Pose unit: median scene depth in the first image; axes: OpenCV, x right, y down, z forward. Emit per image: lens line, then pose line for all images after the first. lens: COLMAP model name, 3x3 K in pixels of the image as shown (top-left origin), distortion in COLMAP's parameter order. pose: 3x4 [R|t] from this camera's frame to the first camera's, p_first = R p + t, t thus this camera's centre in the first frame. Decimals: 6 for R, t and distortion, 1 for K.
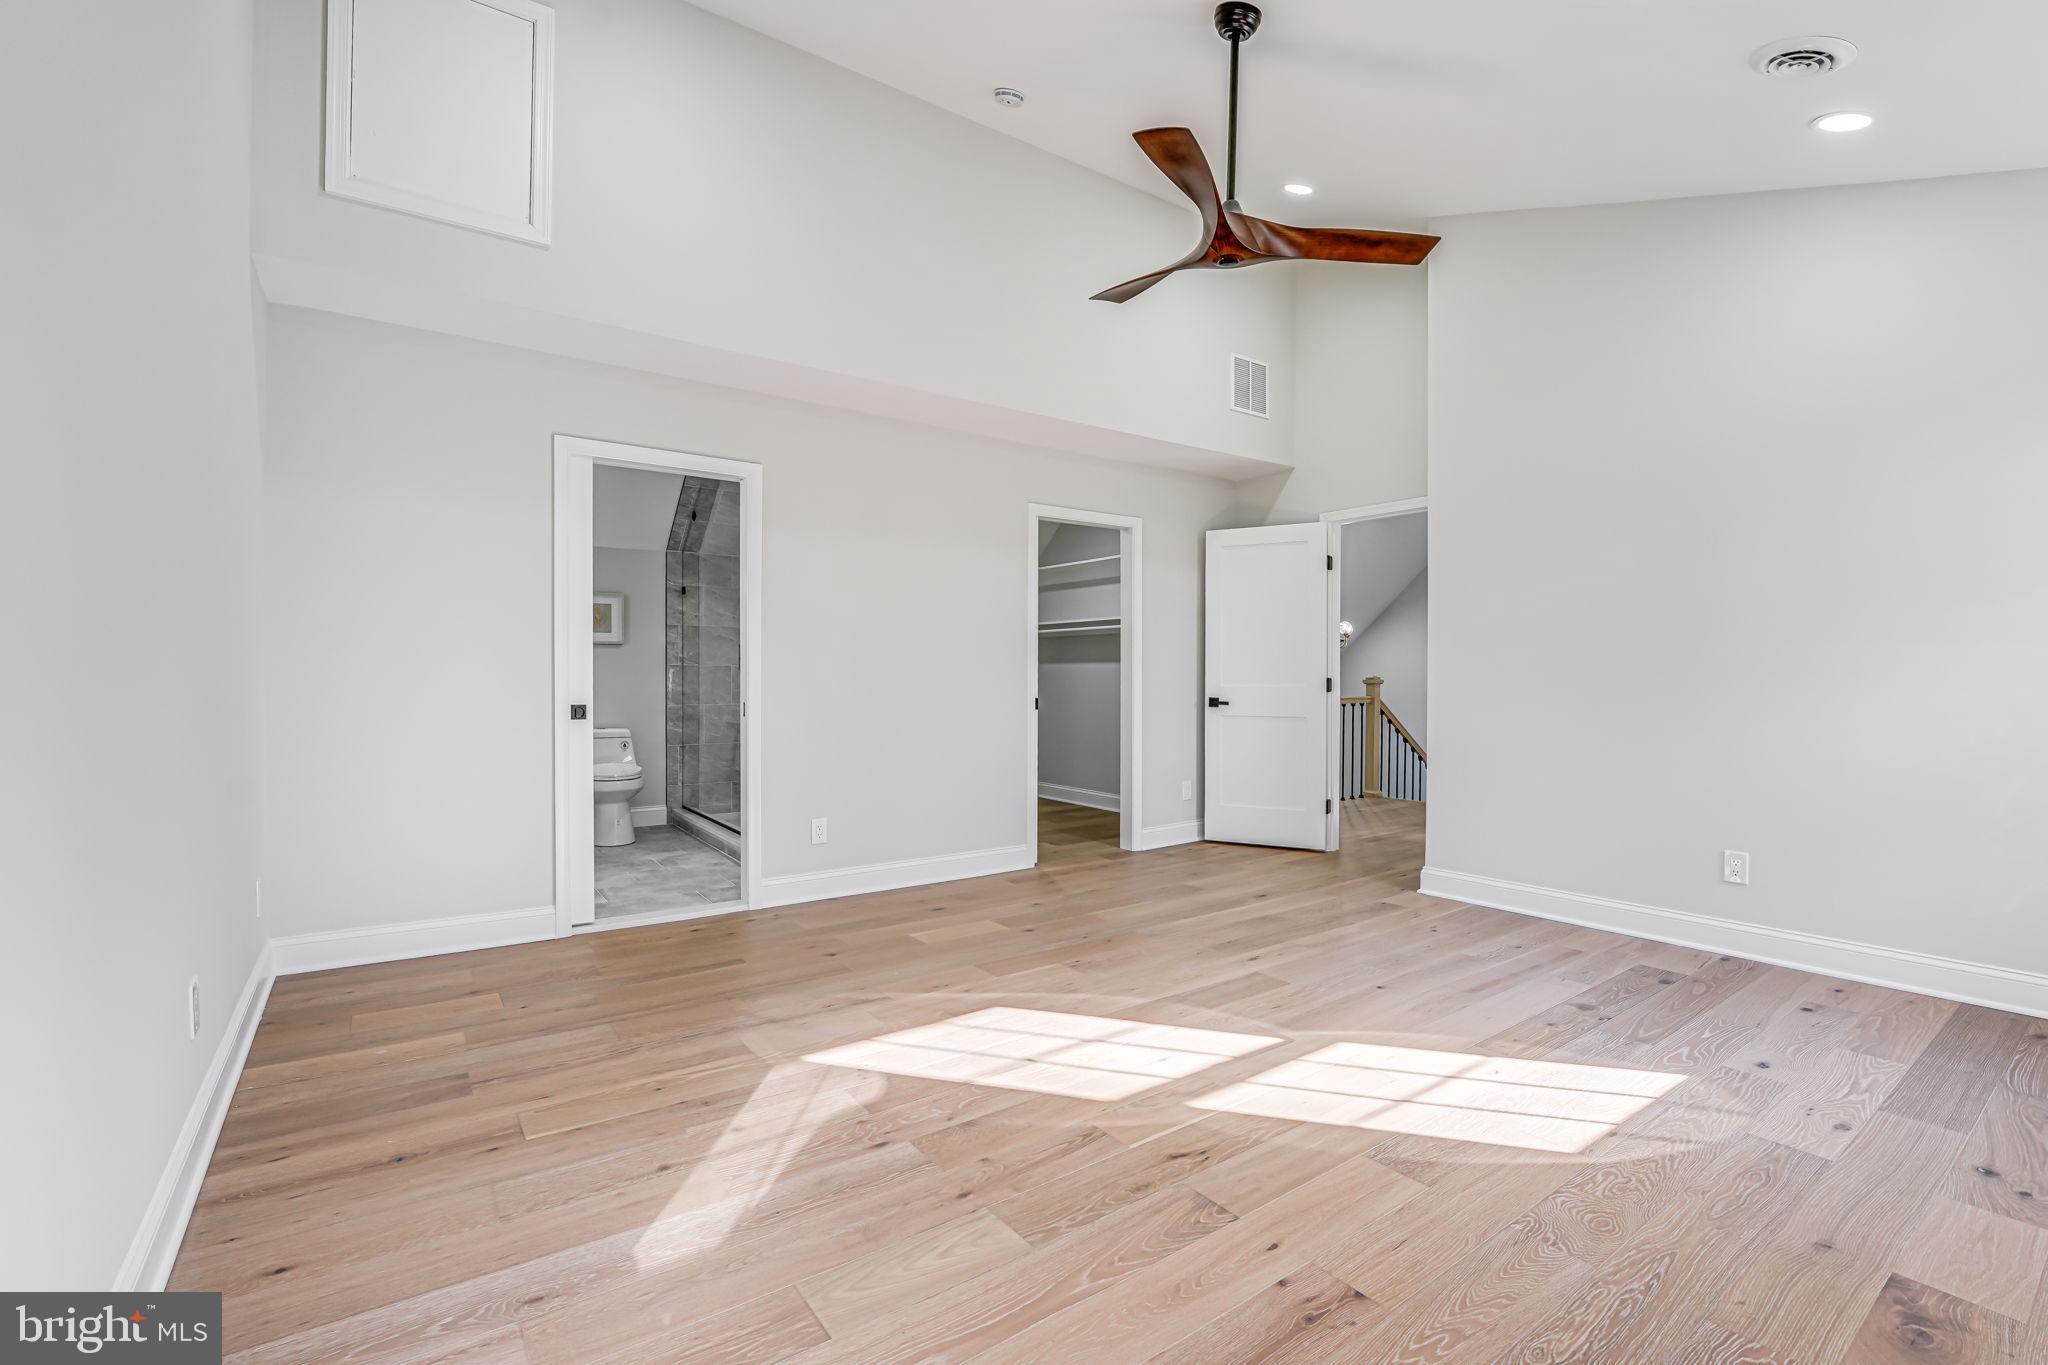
lens RADIAL K [[868.1, 0, 1037.7], [0, 868.1, 694.9], [0, 0, 1]] dist [-0.019695, -0.000222]
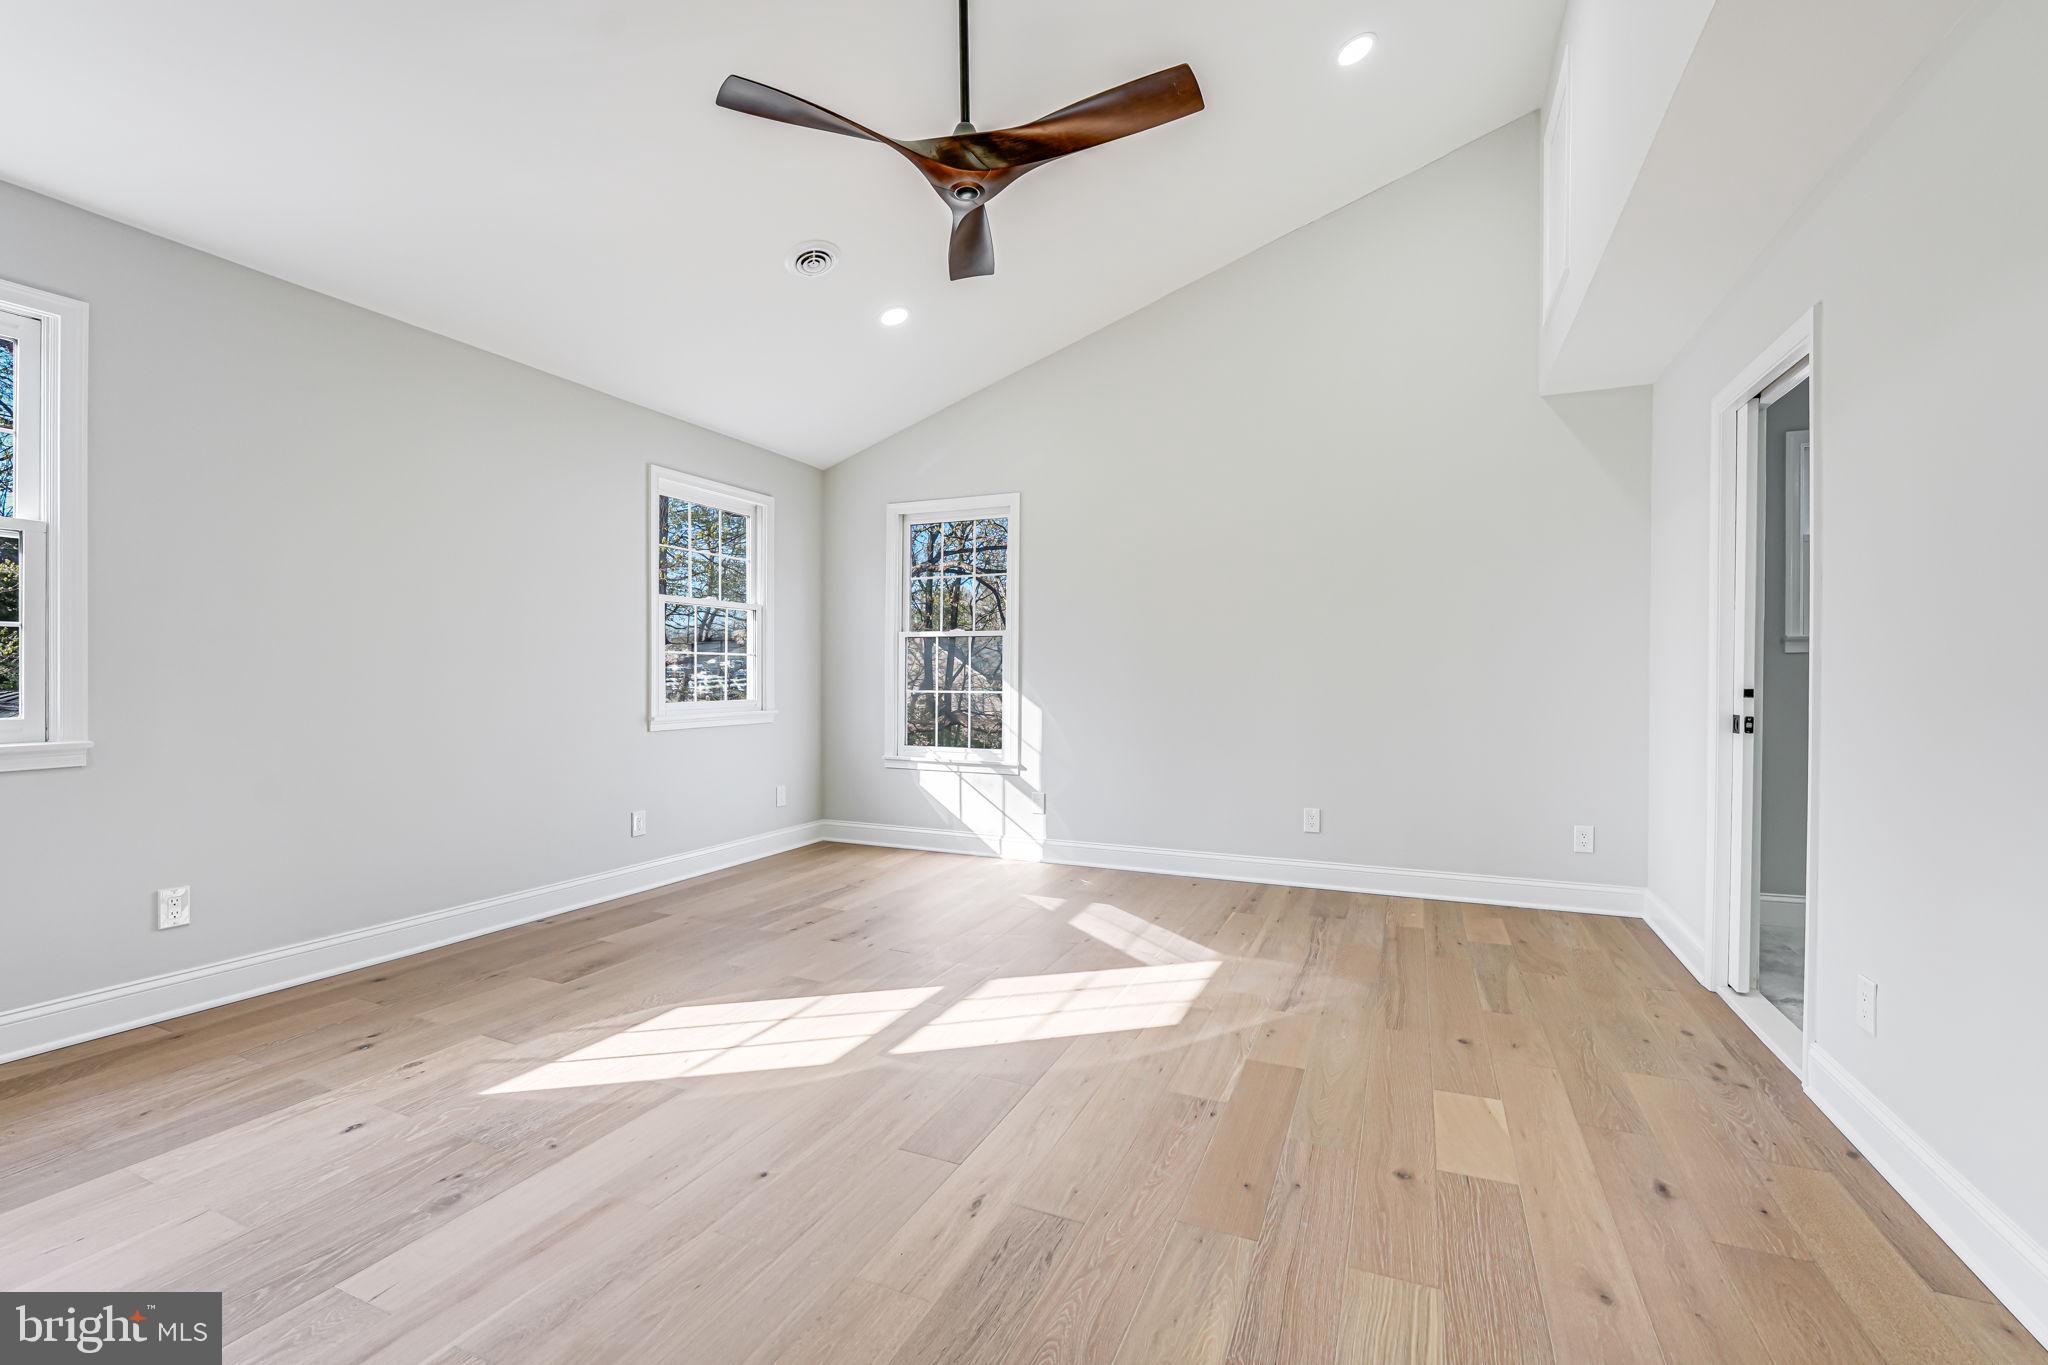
lens RADIAL K [[868.1, 0, 1037.7], [0, 868.1, 694.9], [0, 0, 1]] dist [-0.019695, -0.000222]
pose [[-0.859688, 0.004883, -0.510796, 0.664407], [-0.016846, 0.999139, 0.037905, -0.046447], [0.510541, 0.041192, -0.858866, 1.991166]]
